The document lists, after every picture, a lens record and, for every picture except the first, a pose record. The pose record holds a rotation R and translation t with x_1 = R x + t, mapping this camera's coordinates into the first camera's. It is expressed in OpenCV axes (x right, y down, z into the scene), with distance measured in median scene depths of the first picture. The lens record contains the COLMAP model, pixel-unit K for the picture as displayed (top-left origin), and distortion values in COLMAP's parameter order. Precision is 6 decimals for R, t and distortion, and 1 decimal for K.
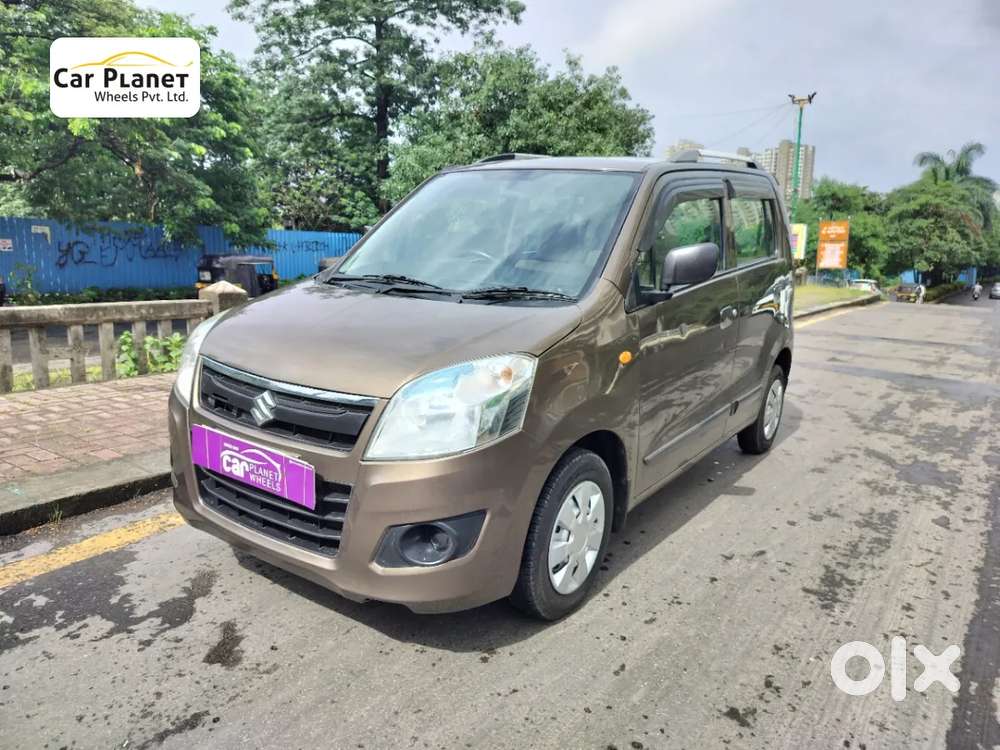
lens RADIAL K [[700.6, 0, 497.4], [0, 700.6, 380.3], [0, 0, 1]] dist [-0.003468, -0.001927]
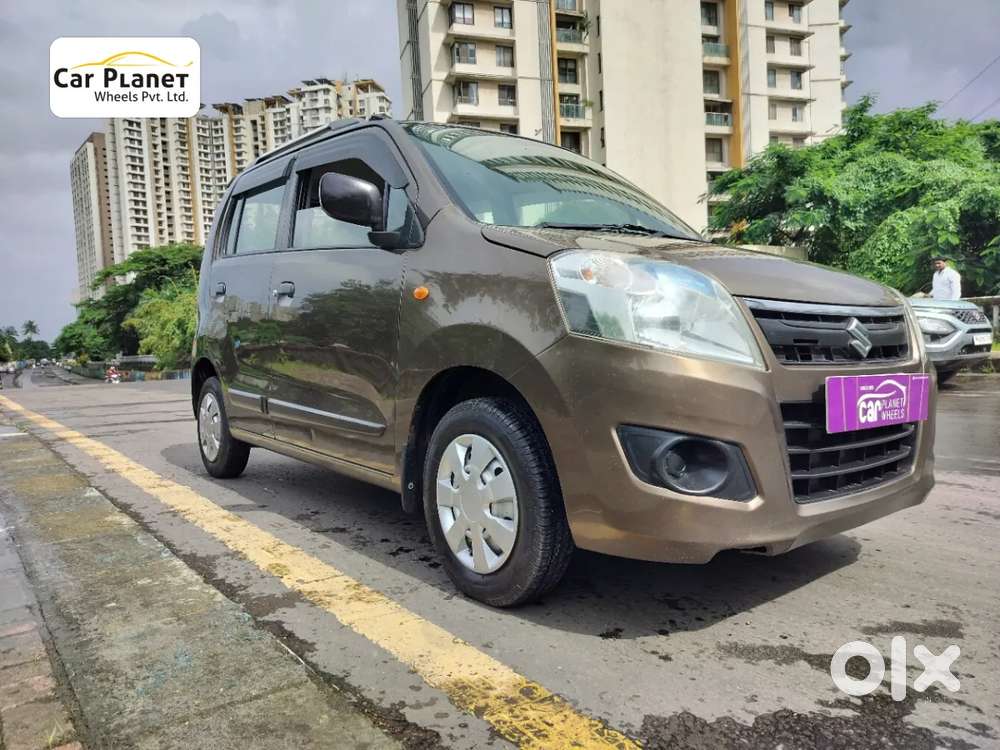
lens RADIAL K [[700.6, 0, 497.4], [0, 700.6, 380.3], [0, 0, 1]] dist [-0.003468, -0.001927]
pose [[0.288837, -0.092132, 0.952935, -1.263151], [0.219297, 0.975261, 0.027821, -0.029788], [-0.931924, 0.200940, 0.301895, 1.144074]]
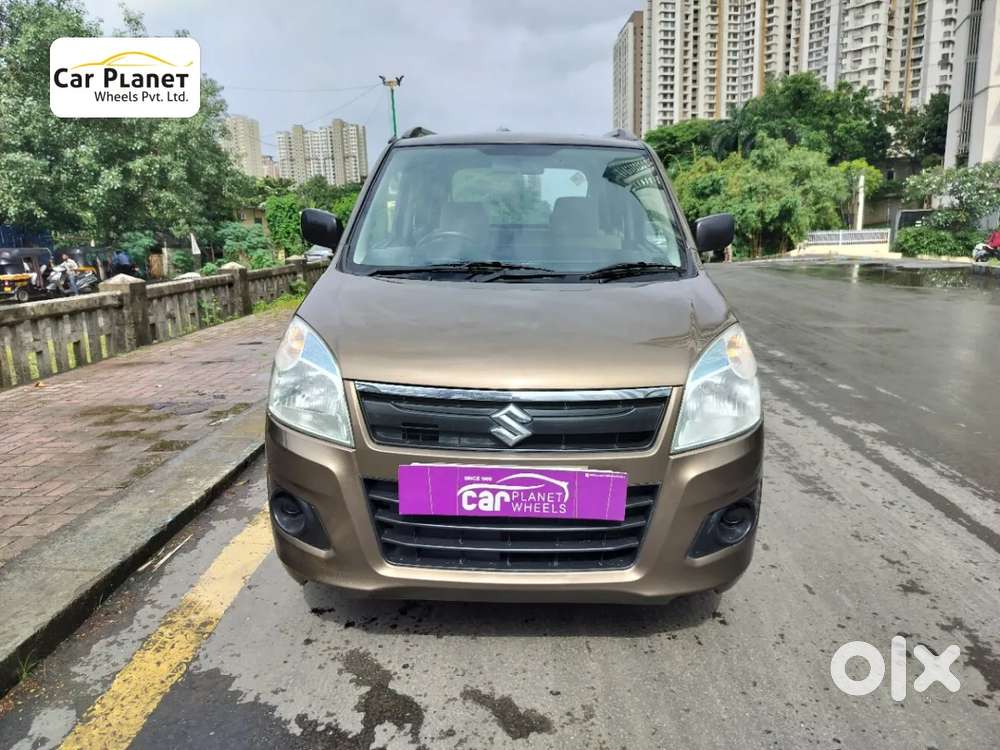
lens RADIAL K [[699.9, 0, 500.0], [0, 699.9, 375.0], [0, 0, 1]] dist [0.006353, -0.005349]
pose [[0.831783, -0.154752, 0.533094, -0.773529], [0.142386, 0.987704, 0.064557, -0.074663], [-0.536529, 0.022208, 0.843589, 0.287812]]
